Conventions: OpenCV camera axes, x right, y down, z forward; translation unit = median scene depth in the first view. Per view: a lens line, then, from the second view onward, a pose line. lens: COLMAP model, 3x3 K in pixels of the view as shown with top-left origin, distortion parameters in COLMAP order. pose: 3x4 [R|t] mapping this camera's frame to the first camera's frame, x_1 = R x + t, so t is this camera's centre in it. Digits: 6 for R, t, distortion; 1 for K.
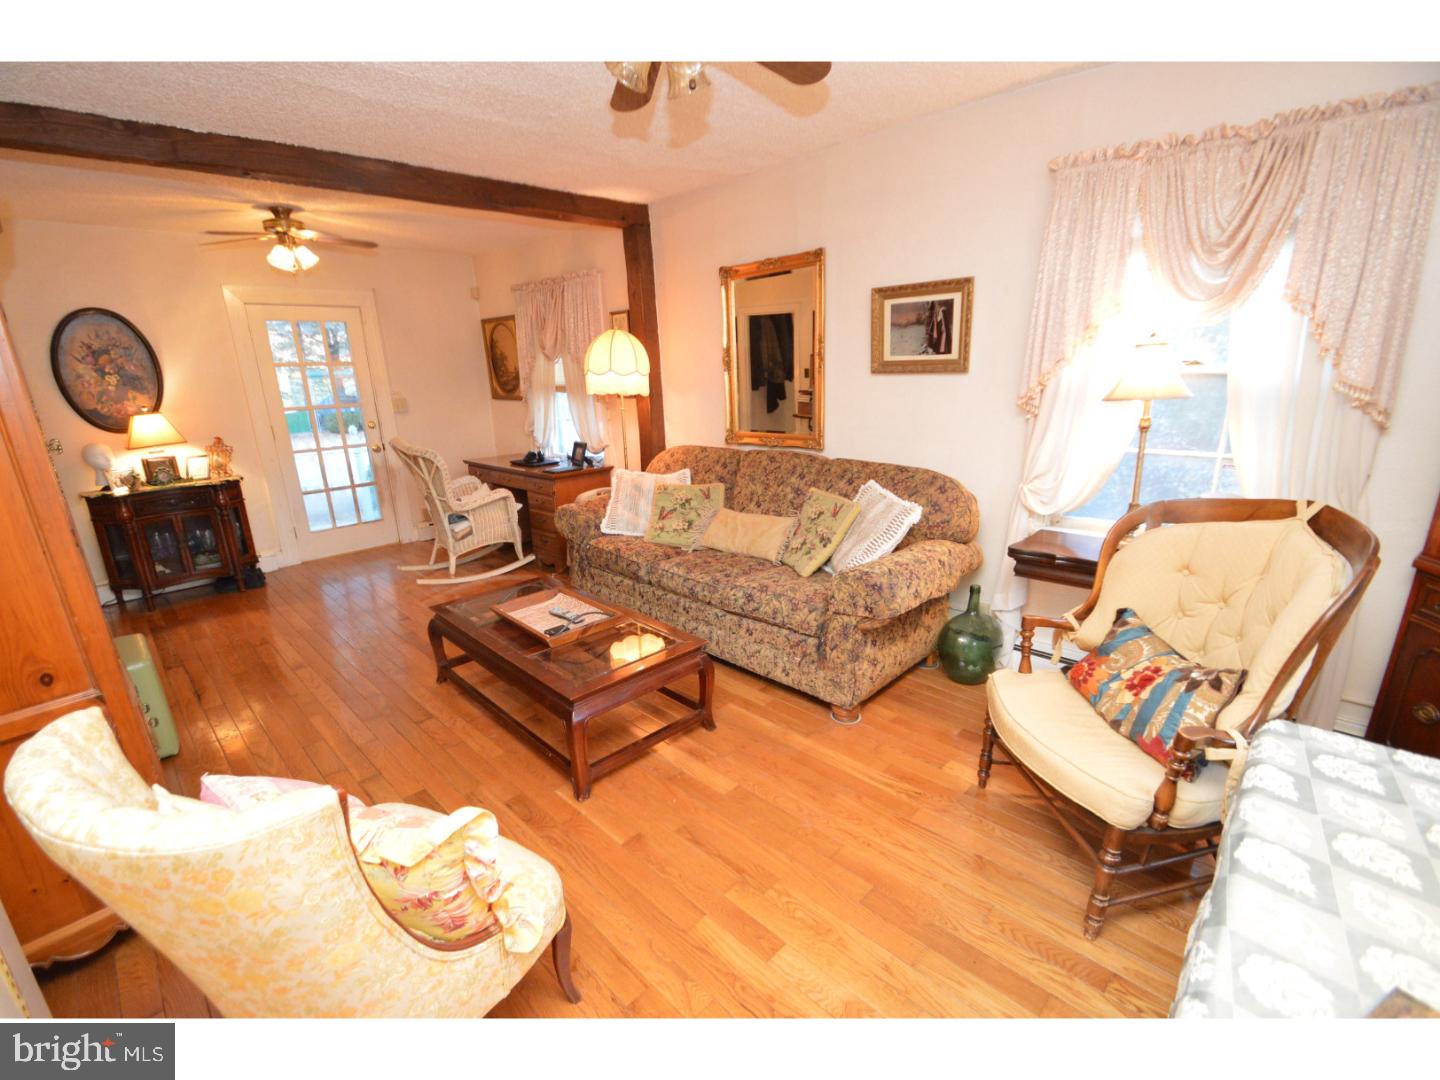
lens RADIAL K [[644.2, 0, 691.0], [0, 644.2, 544.7], [0, 0, 1]] dist [0.000083, 0.000087]
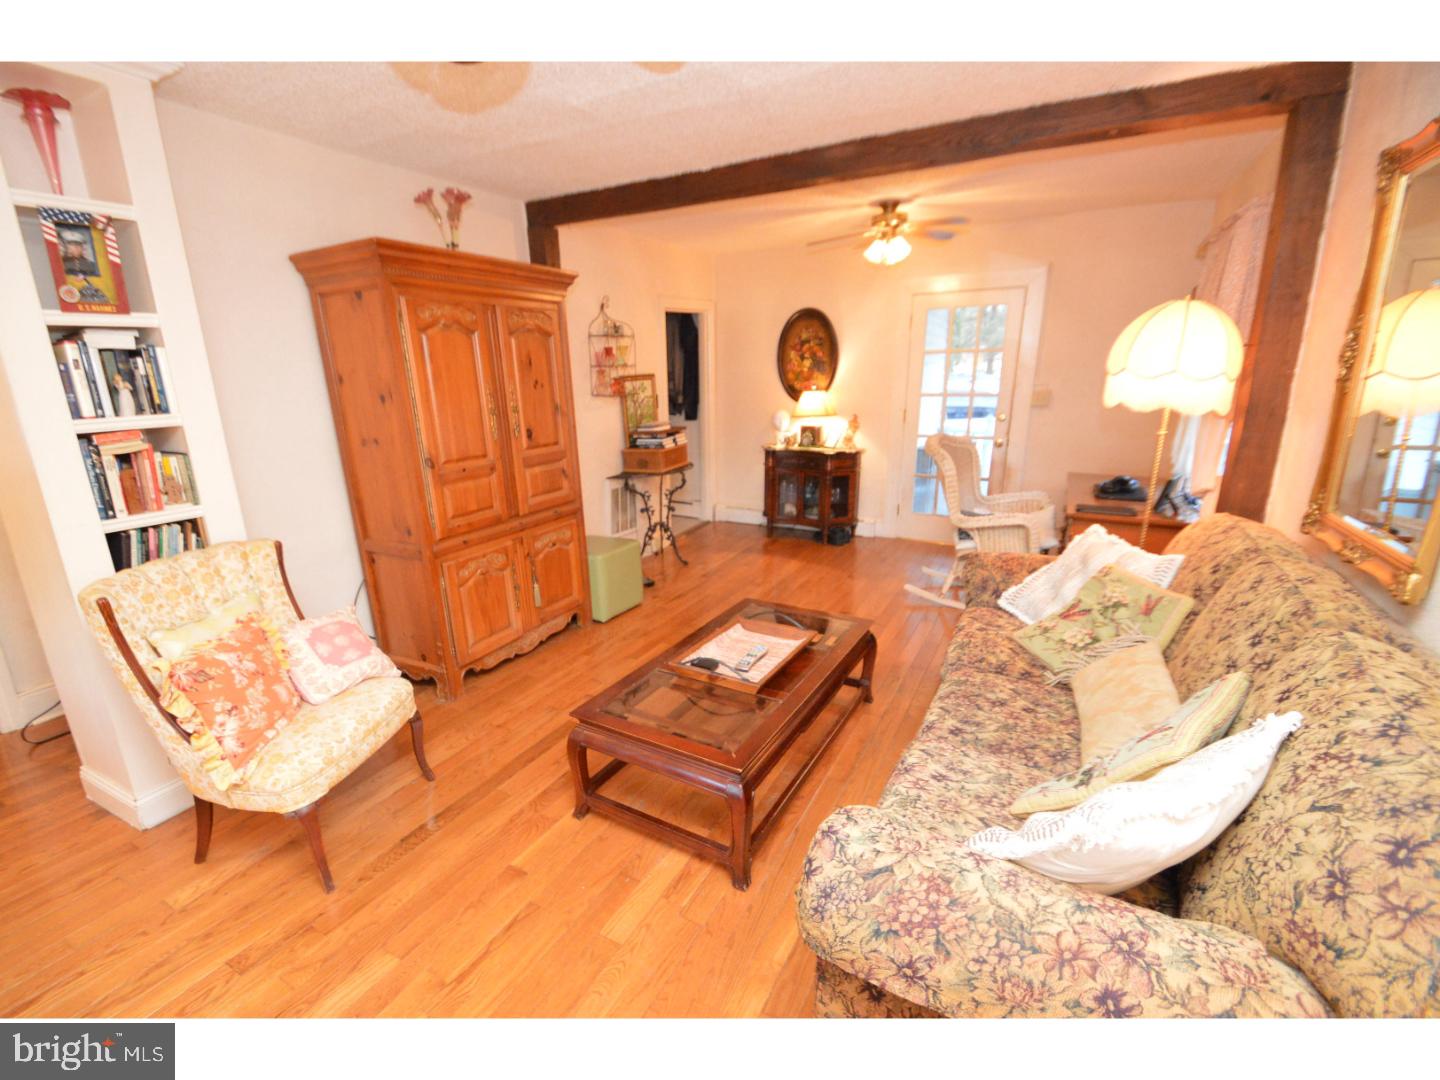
lens RADIAL K [[644.2, 0, 691.0], [0, 644.2, 544.7], [0, 0, 1]] dist [0.000083, 0.000087]
pose [[0.283867, 0.283166, -0.916099, 0.486596], [-0.250735, 0.944079, 0.214121, -0.181242], [0.925501, 0.168916, 0.338992, 0.562559]]
